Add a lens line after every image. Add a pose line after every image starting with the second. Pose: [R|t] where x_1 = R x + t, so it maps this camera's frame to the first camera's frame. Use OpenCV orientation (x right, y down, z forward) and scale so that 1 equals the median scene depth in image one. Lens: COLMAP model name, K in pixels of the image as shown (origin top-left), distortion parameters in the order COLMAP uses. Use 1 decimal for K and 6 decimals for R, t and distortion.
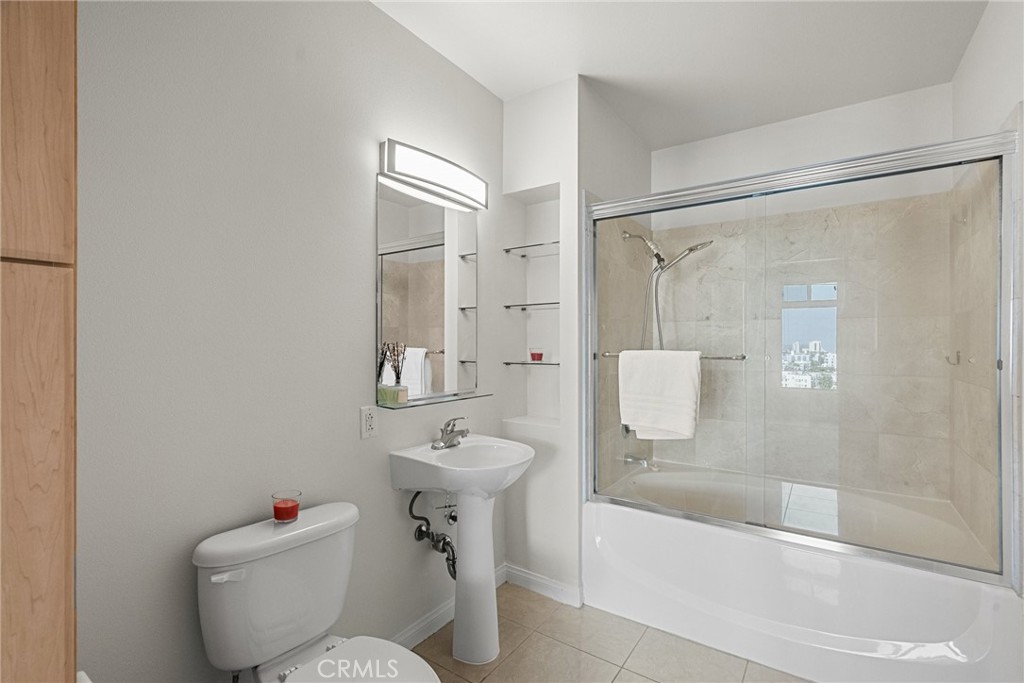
lens RADIAL K [[468.0, 0, 512.8], [0, 468.0, 340.4], [0, 0, 1]] dist [-0.003140, 0.003340]
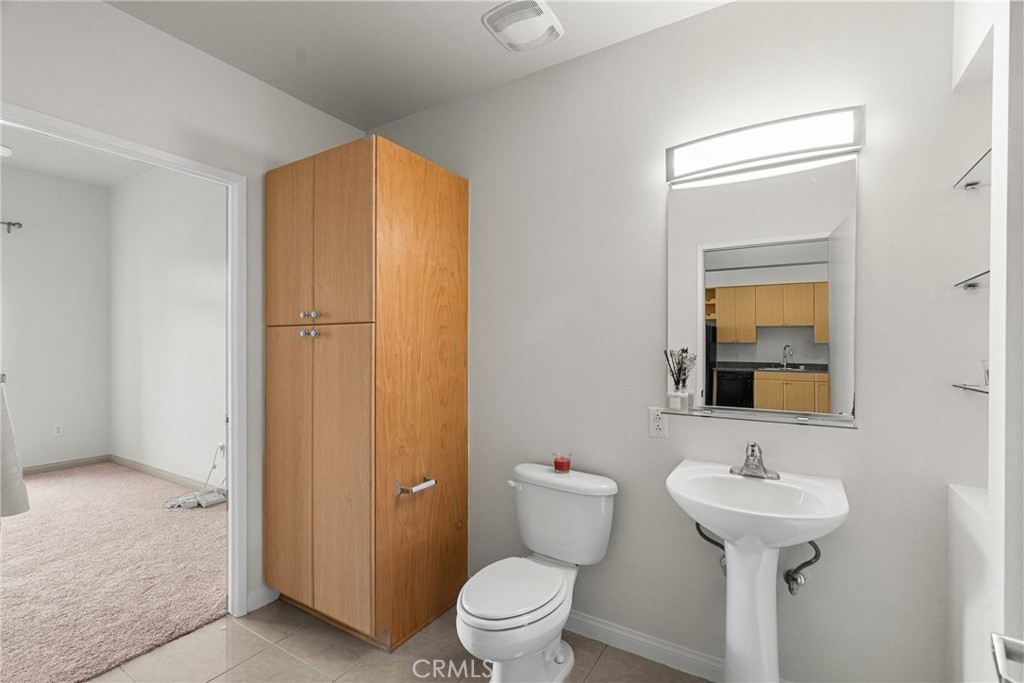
lens RADIAL K [[468.0, 0, 512.7], [0, 468.0, 344.9], [0, 0, 1]] dist [-0.003140, 0.003340]
pose [[0.045552, 0.008168, -0.998929, 0.737824], [0.008706, 0.999925, 0.008573, -0.015365], [0.998924, -0.009087, 0.045477, 0.610667]]
